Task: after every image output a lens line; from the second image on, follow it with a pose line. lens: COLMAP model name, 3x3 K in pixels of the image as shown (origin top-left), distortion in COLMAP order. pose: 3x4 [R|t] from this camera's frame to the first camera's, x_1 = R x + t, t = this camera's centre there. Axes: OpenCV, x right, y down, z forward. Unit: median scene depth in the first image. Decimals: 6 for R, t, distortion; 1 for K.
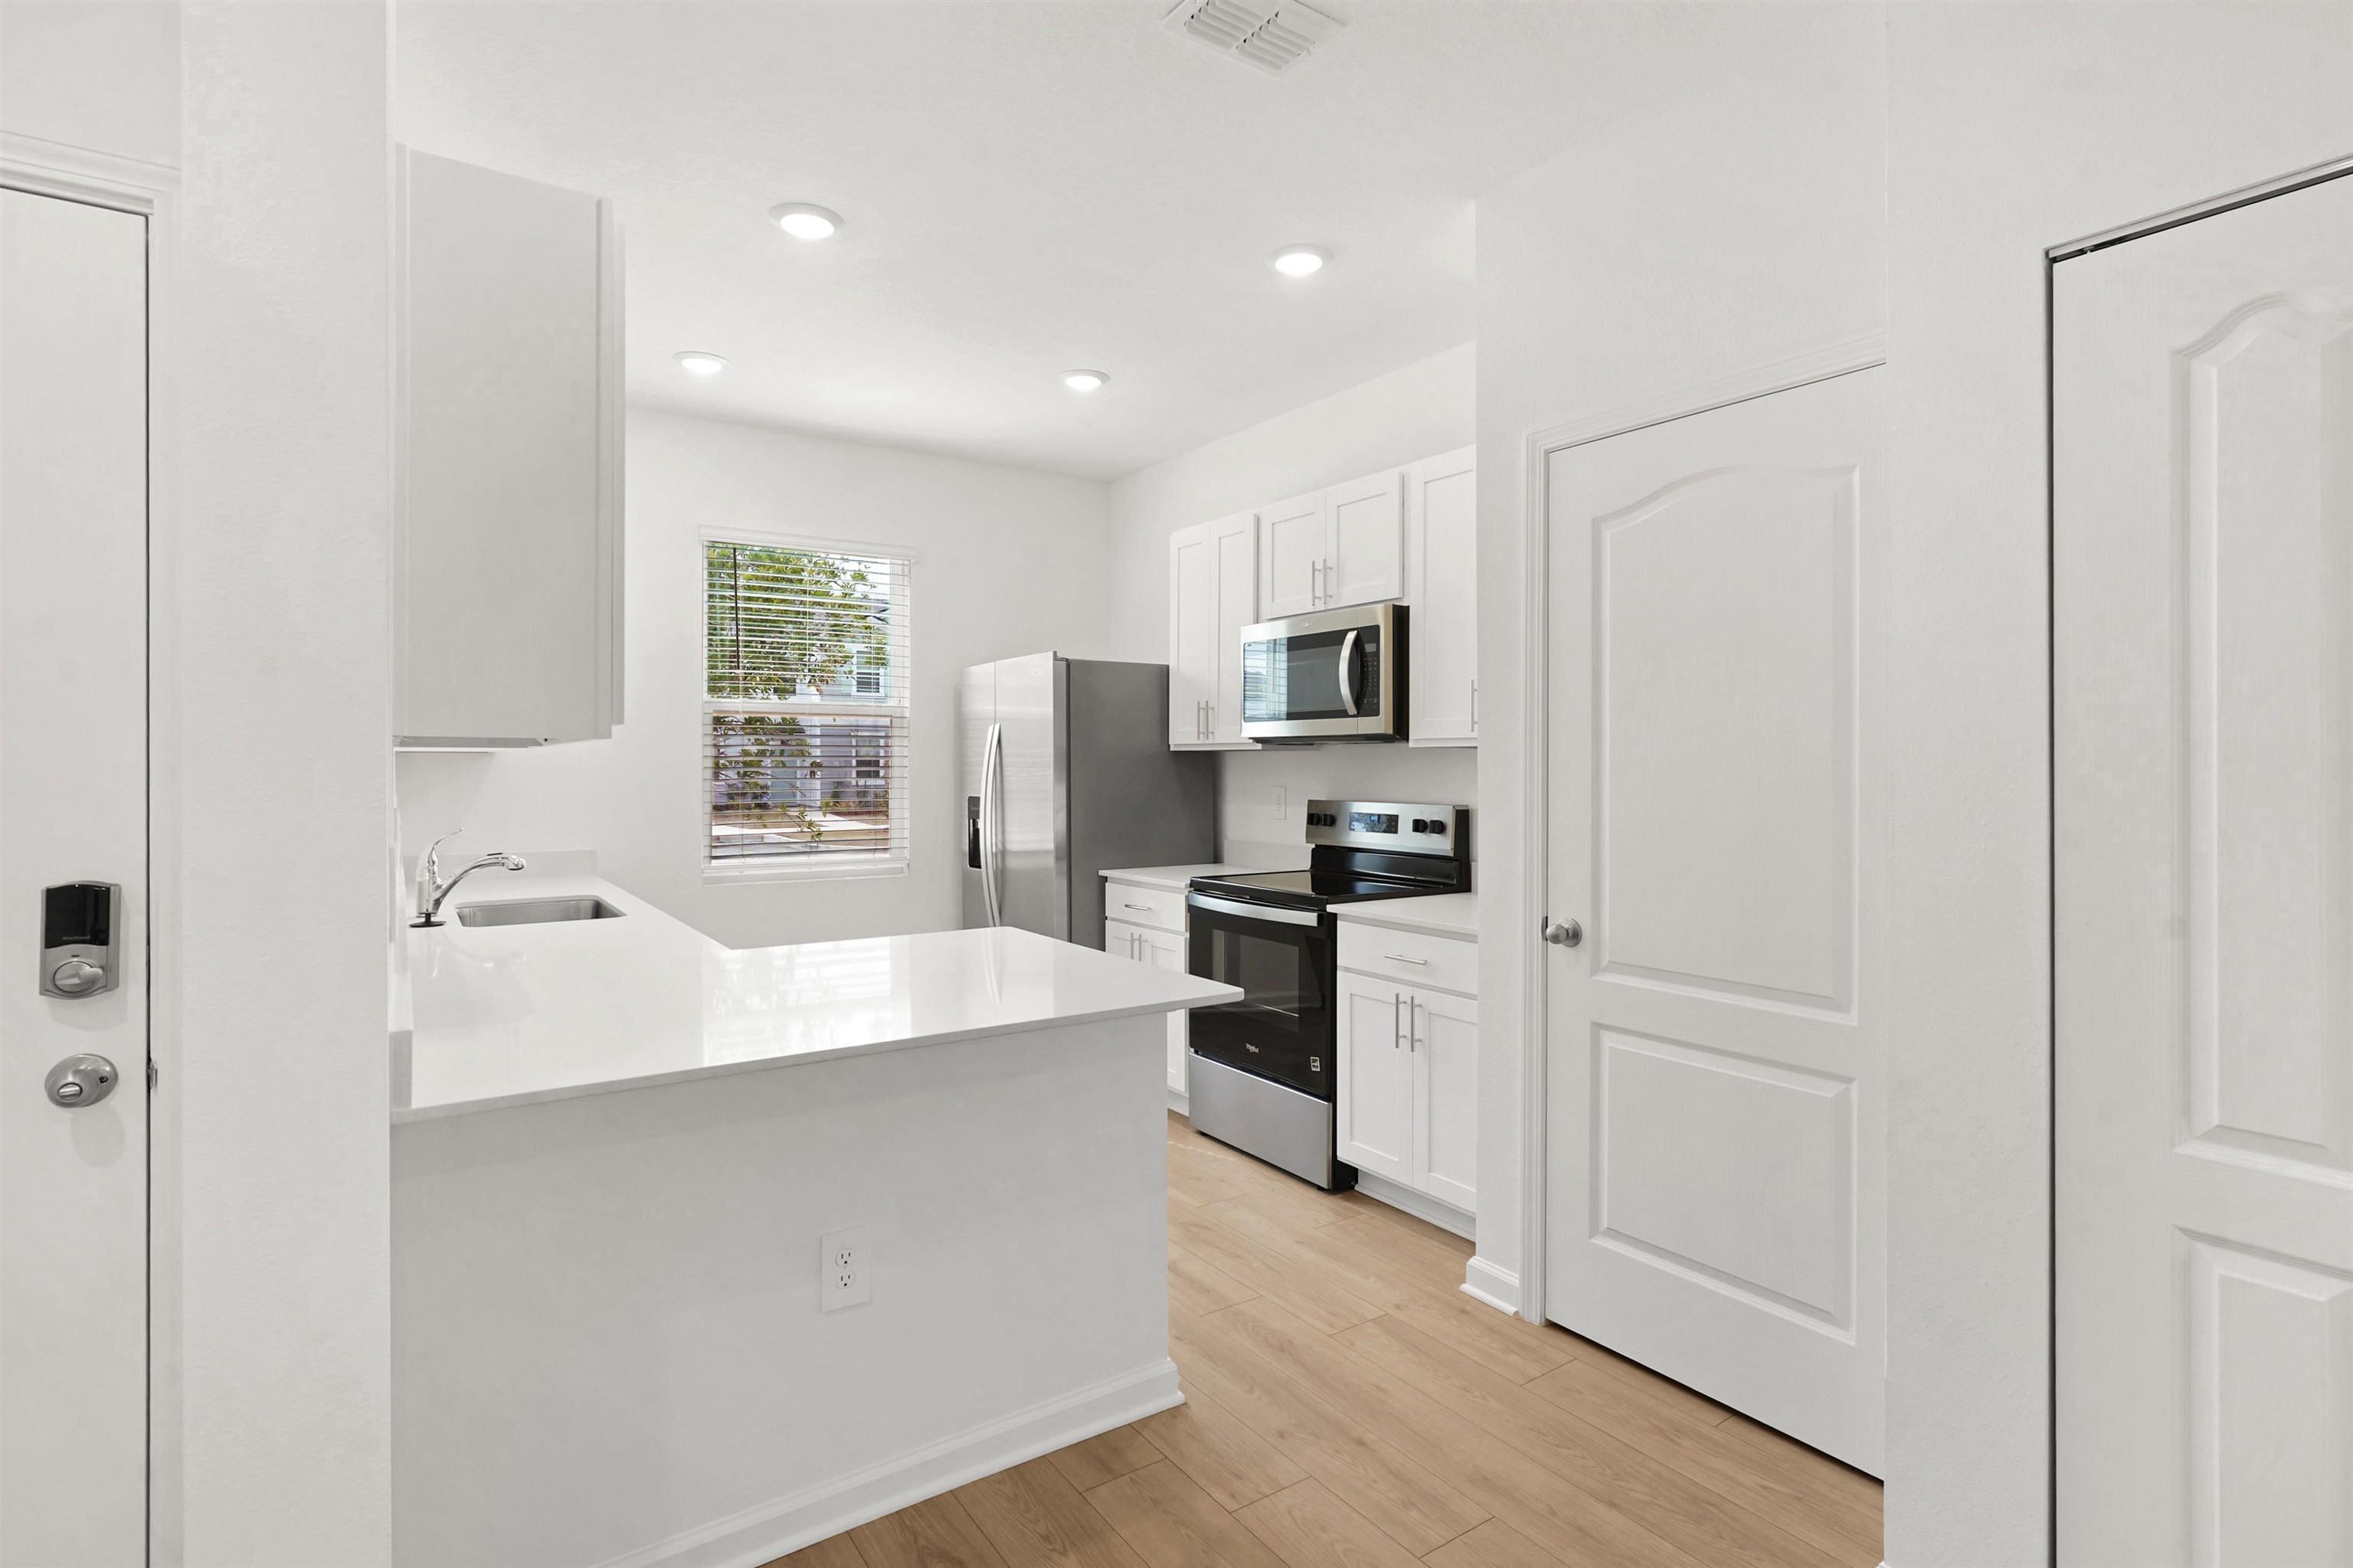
lens RADIAL K [[1155.4, 0, 1180.7], [0, 1155.4, 761.9], [0, 0, 1]] dist [-0.003636, 0.000299]
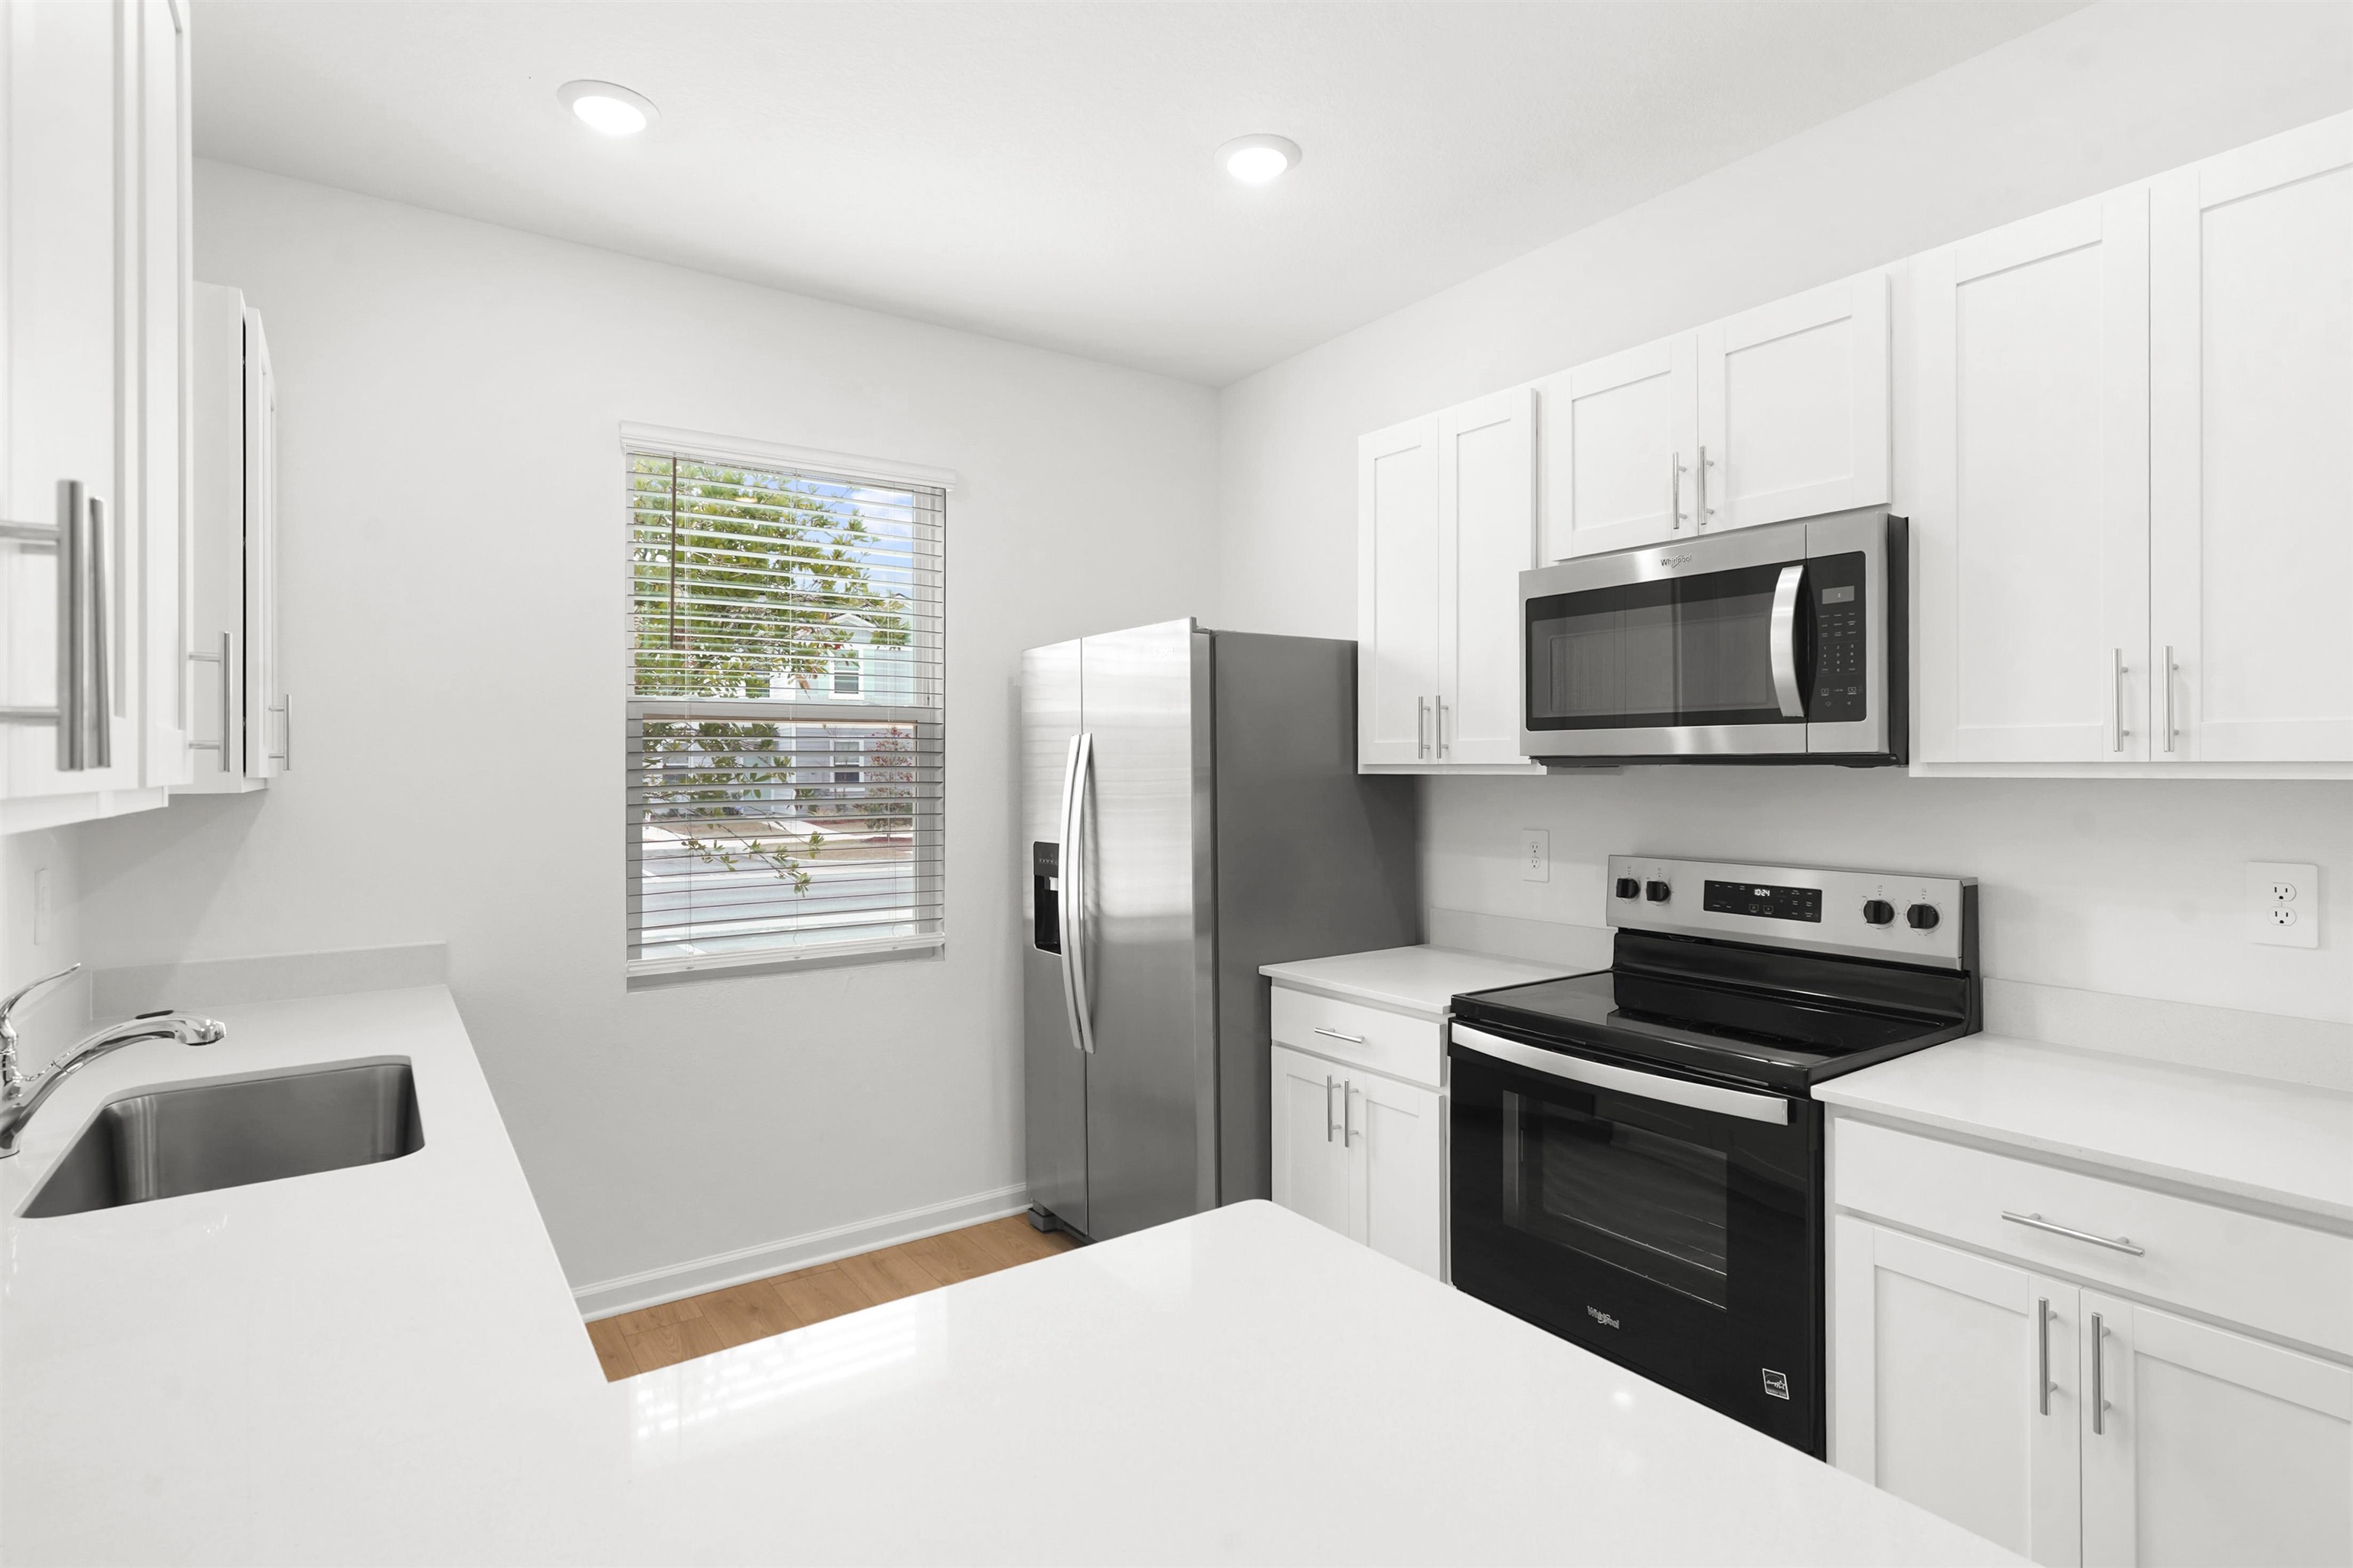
lens RADIAL K [[1165.9, 0, 1172.9], [0, 1165.9, 763.1], [0, 0, 1]] dist [0.000914, 0.000320]
pose [[0.999907, -0.004330, 0.012945, -0.131567], [0.004341, 0.999990, -0.000852, -0.017162], [-0.012941, 0.000908, 0.999916, 0.380793]]
